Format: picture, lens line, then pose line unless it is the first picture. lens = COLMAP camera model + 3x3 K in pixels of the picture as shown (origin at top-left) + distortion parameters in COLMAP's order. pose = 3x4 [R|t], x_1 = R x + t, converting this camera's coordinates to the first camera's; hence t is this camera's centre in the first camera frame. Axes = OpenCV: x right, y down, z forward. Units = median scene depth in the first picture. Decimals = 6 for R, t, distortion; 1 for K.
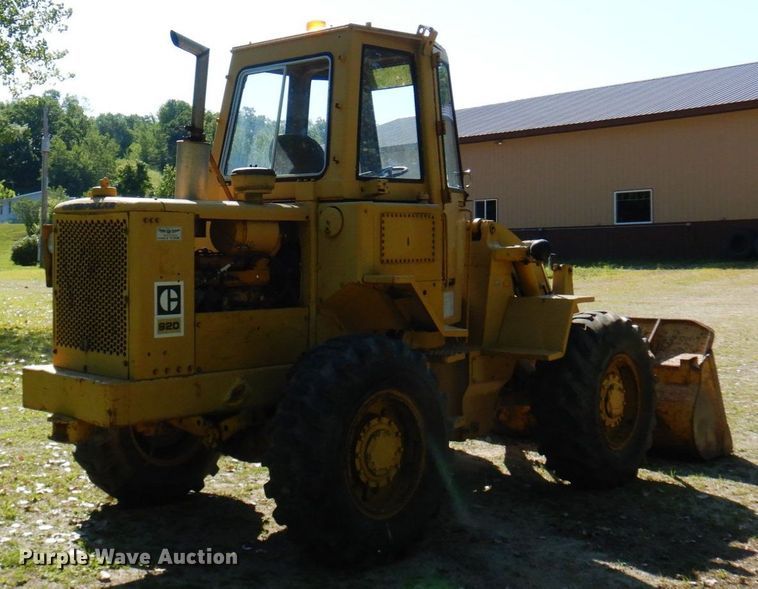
lens RADIAL K [[1027.9, 0, 379.0], [0, 1027.9, 294.5], [0, 0, 1]] dist [0.117617, -0.000026]
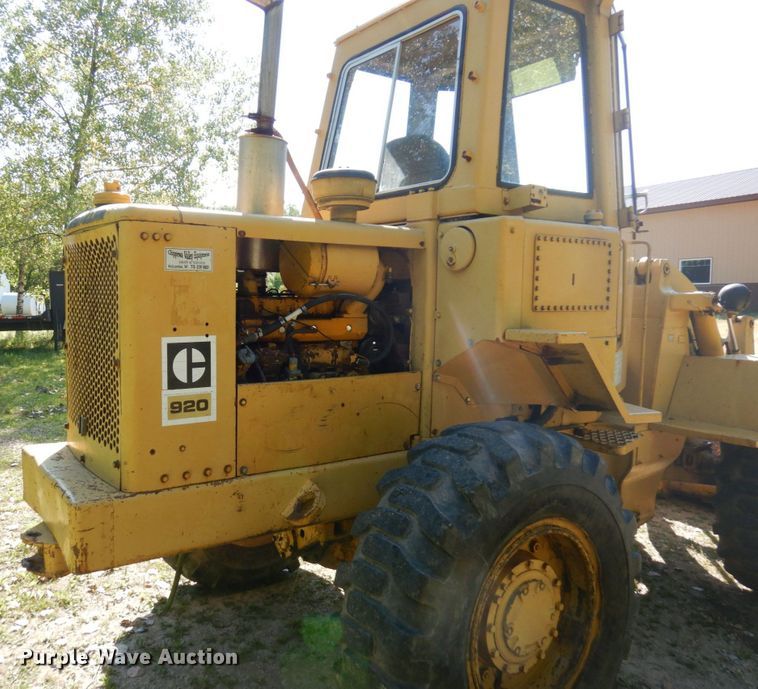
lens RADIAL K [[583.5, 0, 320.1], [0, 583.5, 343.8], [0, 0, 1]] dist [-0.002181, -0.002759]
pose [[0.960838, 0.028253, -0.275667, -0.026079], [-0.020875, 0.999342, 0.029663, -0.018319], [0.276324, -0.022747, 0.960795, 0.619911]]
